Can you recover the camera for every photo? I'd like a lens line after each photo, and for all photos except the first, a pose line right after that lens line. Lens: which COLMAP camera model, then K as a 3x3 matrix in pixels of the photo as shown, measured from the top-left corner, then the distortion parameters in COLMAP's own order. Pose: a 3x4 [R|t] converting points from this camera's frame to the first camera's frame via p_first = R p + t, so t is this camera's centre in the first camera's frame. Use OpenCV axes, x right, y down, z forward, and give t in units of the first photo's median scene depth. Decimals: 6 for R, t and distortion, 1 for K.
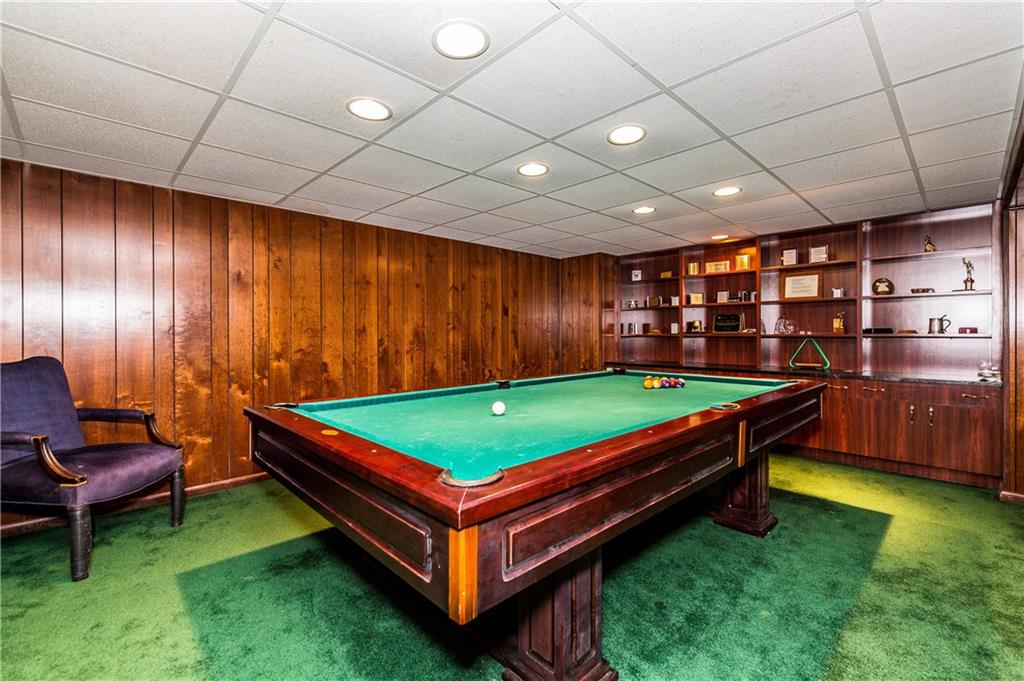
lens RADIAL K [[440.8, 0, 512.9], [0, 440.8, 336.9], [0, 0, 1]] dist [-0.002735, -0.000742]
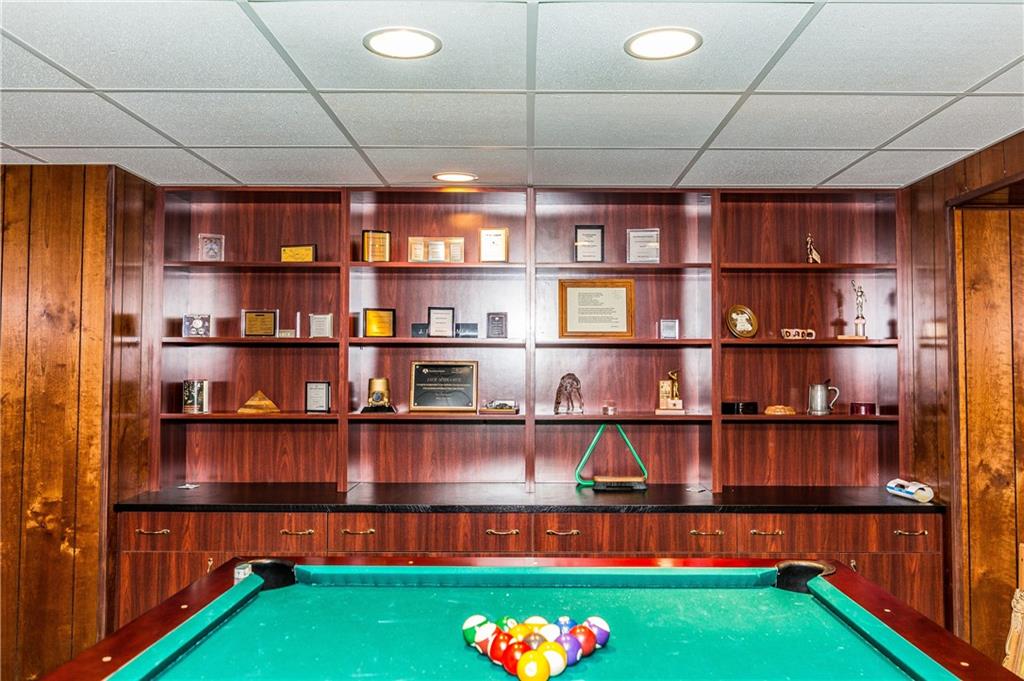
lens RADIAL K [[811.2, 0, 513.3], [0, 811.2, 338.0], [0, 0, 1]] dist [-0.013210, -0.000432]
pose [[0.685587, 0.023389, 0.727614, -0.027906], [0.001369, 0.999441, -0.033417, -0.046748], [-0.727989, 0.023906, 0.685172, 0.396468]]
